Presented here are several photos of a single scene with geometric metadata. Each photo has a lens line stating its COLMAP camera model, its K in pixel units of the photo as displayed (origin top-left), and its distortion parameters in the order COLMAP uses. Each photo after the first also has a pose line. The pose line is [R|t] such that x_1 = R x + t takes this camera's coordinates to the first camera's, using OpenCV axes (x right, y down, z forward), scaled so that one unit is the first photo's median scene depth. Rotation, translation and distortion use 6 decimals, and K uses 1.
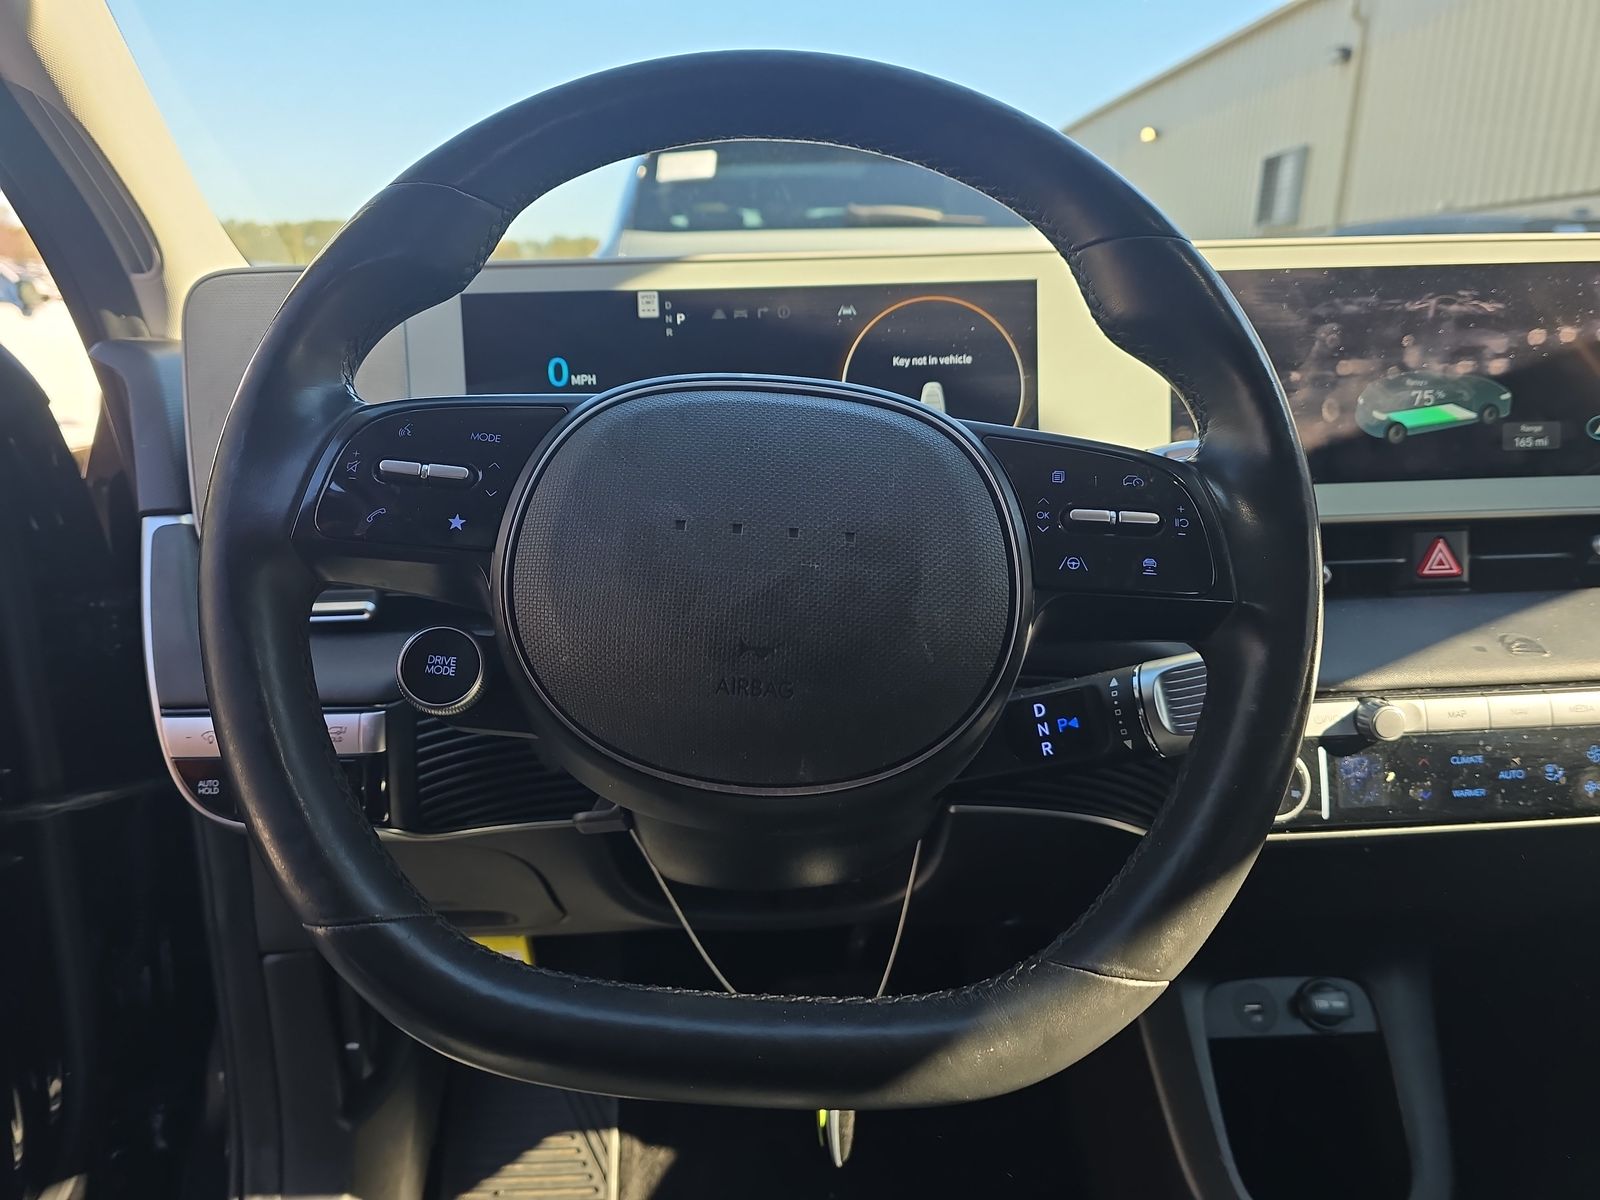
lens RADIAL K [[1093.2, 0, 800.0], [0, 1093.2, 600.0], [0, 0, 1]] dist [0.002537, -0.003122]
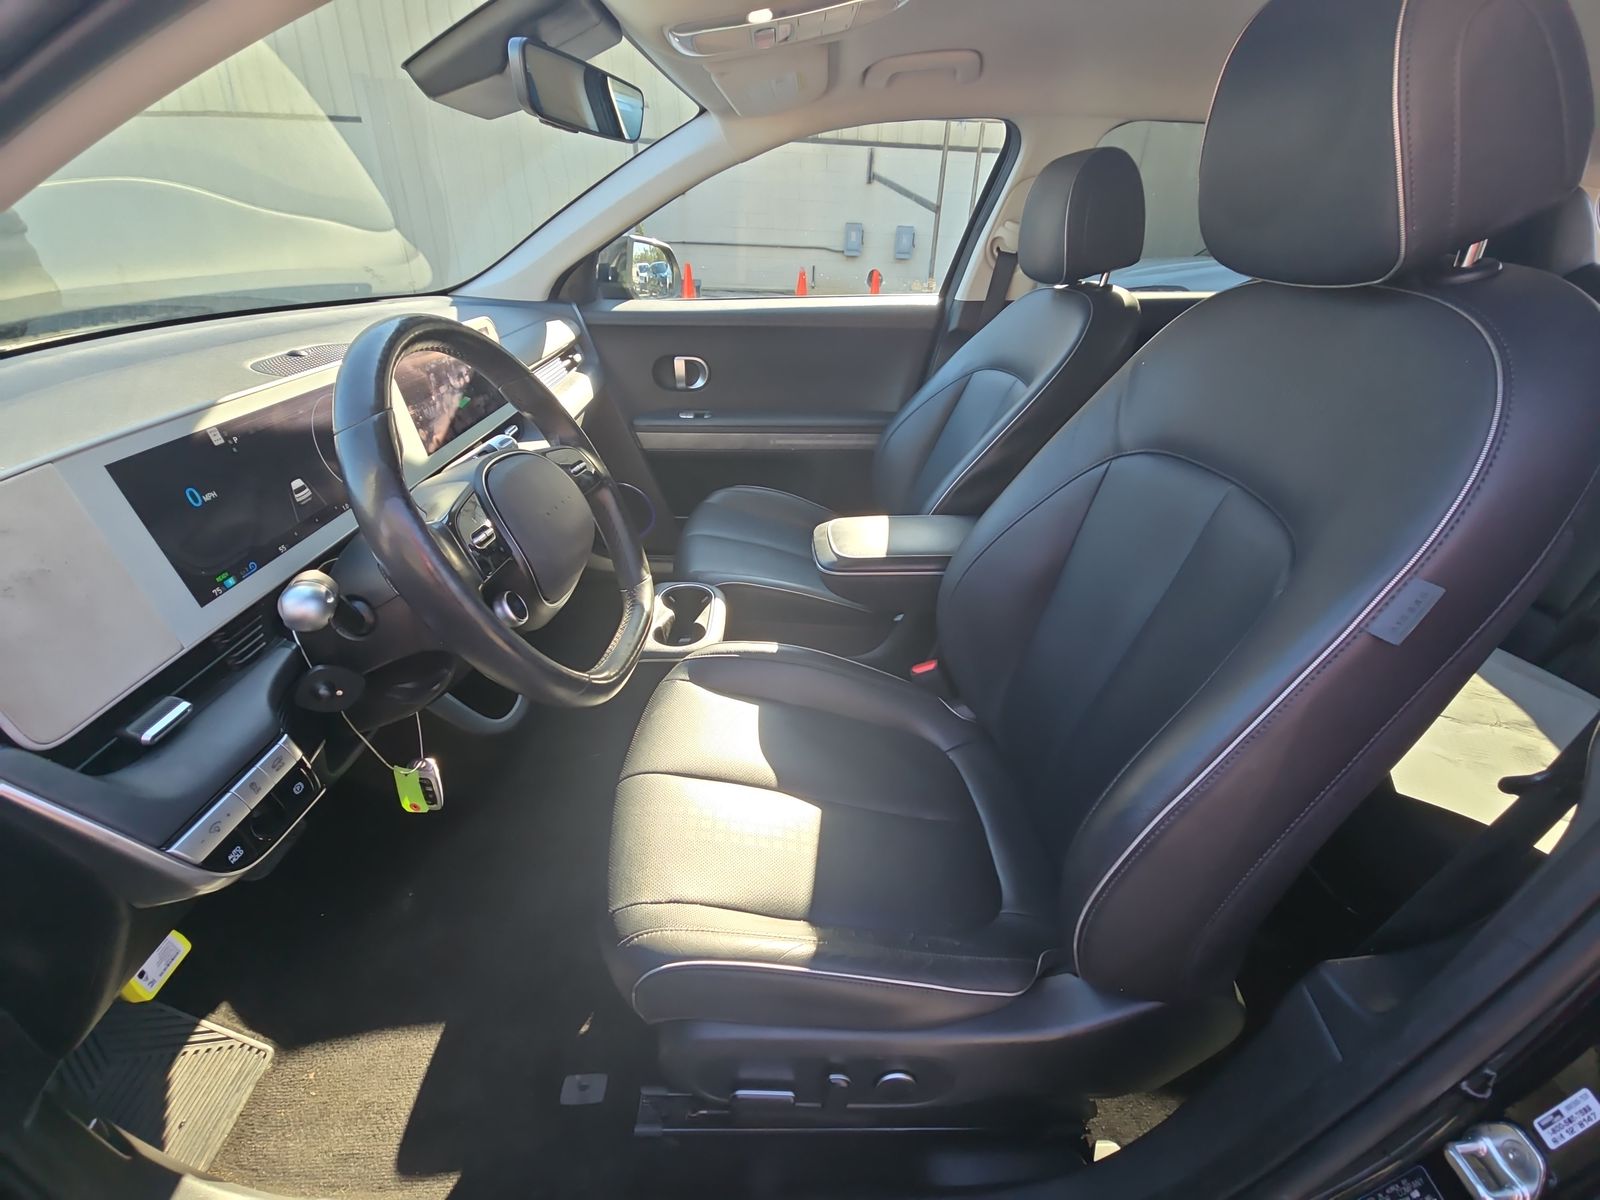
lens RADIAL K [[659.7, 0, 800.0], [0, 659.7, 600.0], [0, 0, 1]] dist [-0.001670, -0.000081]
pose [[0.000175, -0.471359, 0.881942, -1.043316], [0.199491, 0.864231, 0.461853, -0.329373], [-0.979900, 0.175859, 0.094183, 0.146034]]
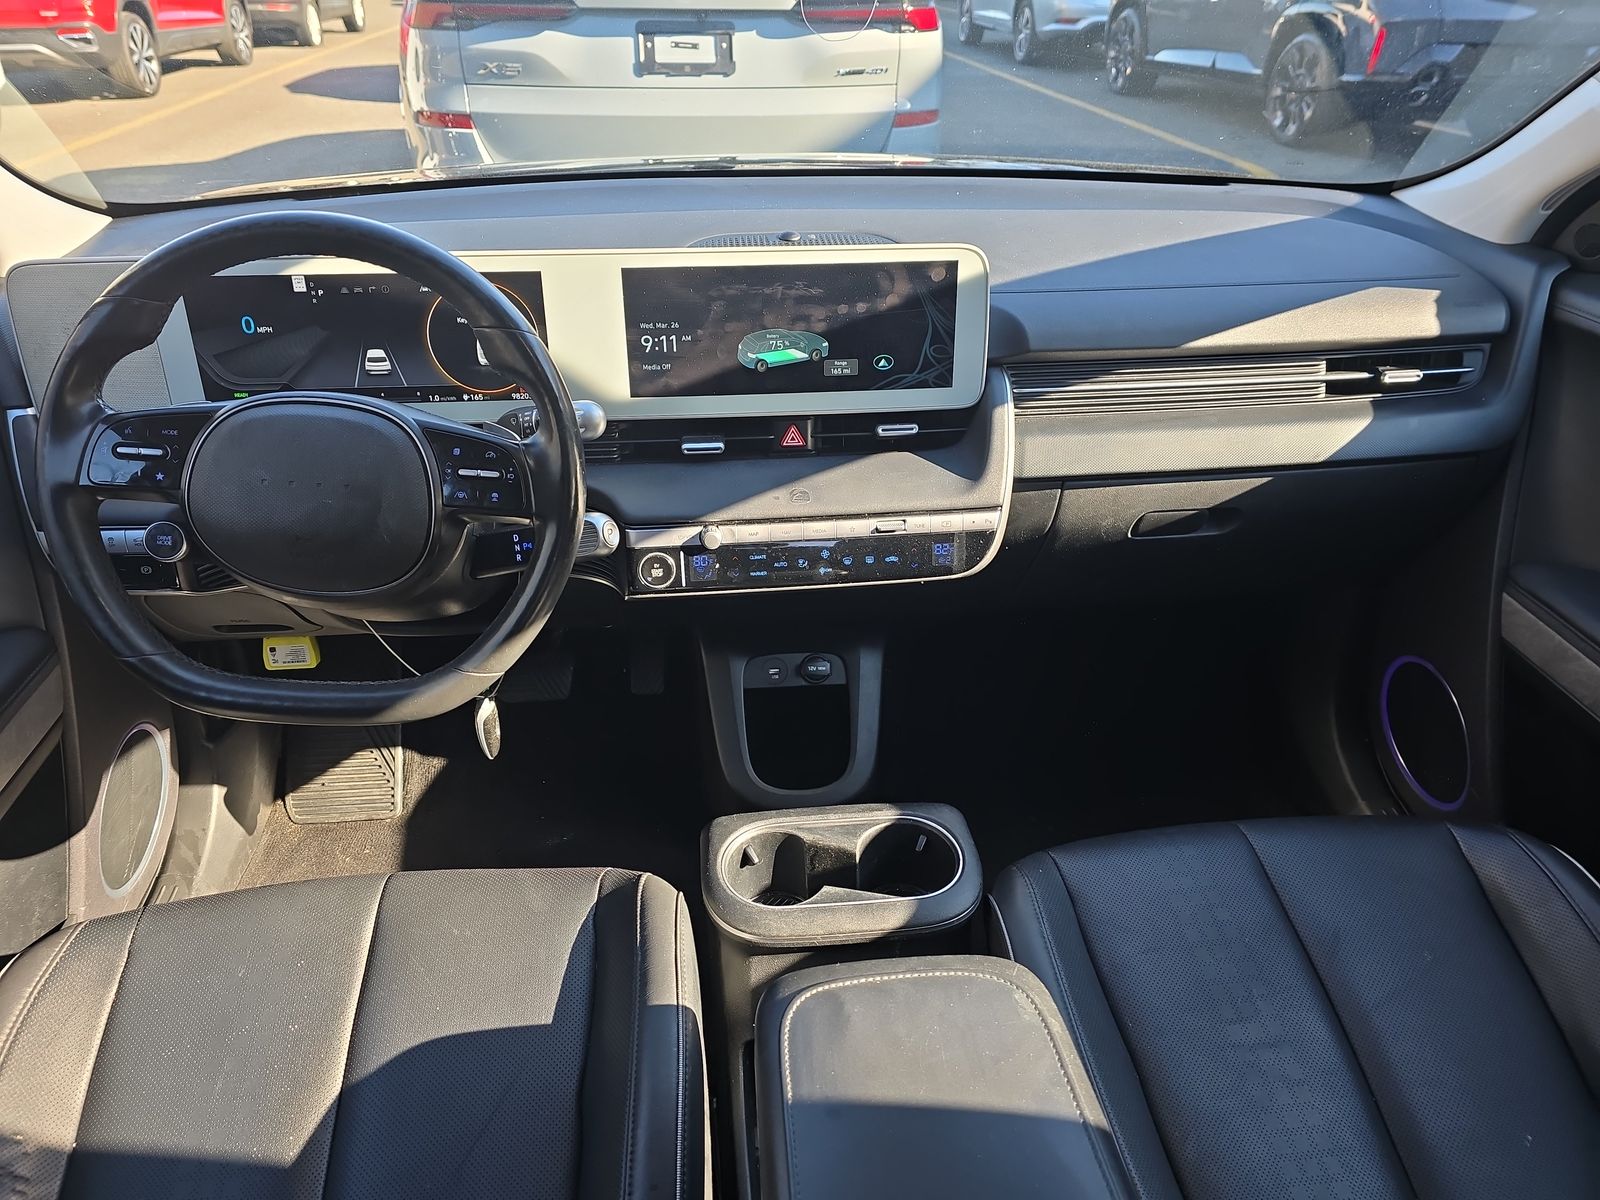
lens RADIAL K [[1056.6, 0, 800.0], [0, 1056.6, 600.0], [0, 0, 1]] dist [0.080758, -0.086120]
pose [[0.997745, -0.006423, 0.066817, 0.494943], [-0.013789, 0.954571, 0.297663, -0.301925], [-0.065693, -0.297913, 0.952330, -0.721840]]
